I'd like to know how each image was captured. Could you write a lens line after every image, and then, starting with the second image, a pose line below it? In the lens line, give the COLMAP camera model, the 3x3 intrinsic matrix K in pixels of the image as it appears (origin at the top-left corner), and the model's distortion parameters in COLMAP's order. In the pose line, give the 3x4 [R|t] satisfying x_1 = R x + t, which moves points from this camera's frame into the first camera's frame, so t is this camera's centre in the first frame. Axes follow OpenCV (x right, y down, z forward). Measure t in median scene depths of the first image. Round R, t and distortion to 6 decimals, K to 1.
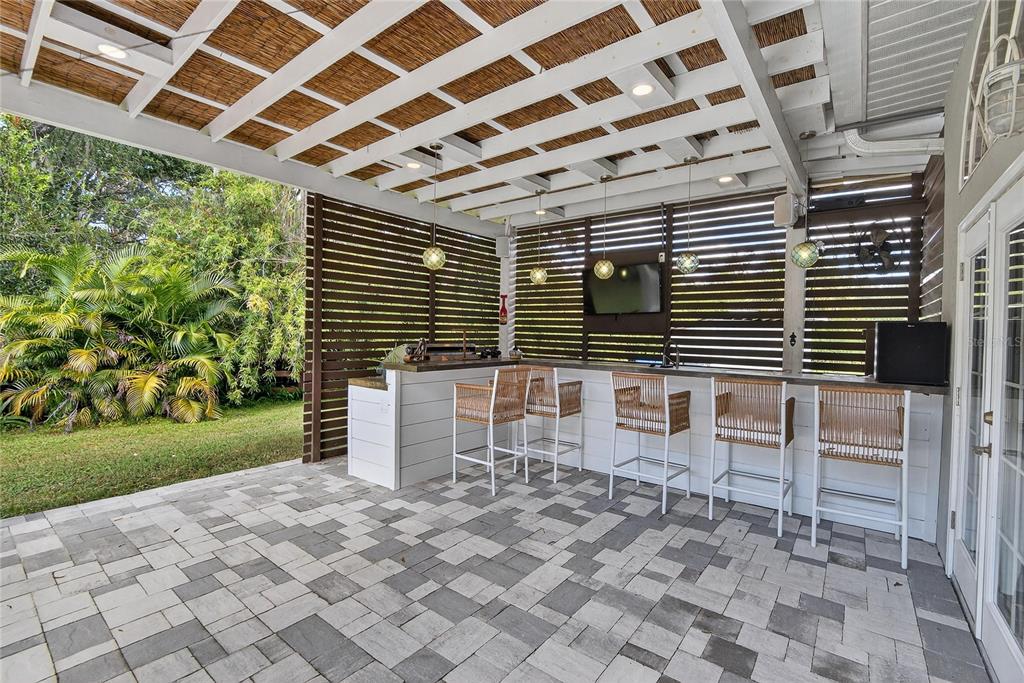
lens RADIAL K [[453.2, 0, 510.4], [0, 453.2, 340.7], [0, 0, 1]] dist [-0.036710, 0.006540]
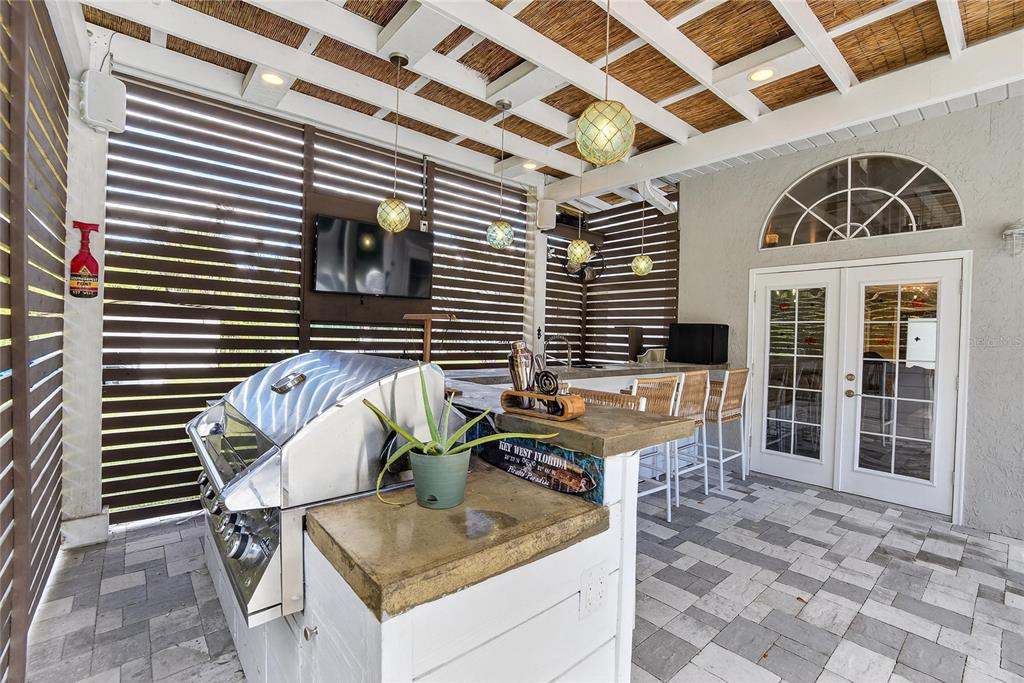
lens RADIAL K [[453.2, 0, 511.3], [0, 453.2, 337.7], [0, 0, 1]] dist [-0.036710, 0.006540]
pose [[0.204970, -0.022181, 0.978517, -0.738628], [-0.006776, 0.999687, 0.024081, -0.027854], [-0.978745, -0.011566, 0.204756, 1.301560]]
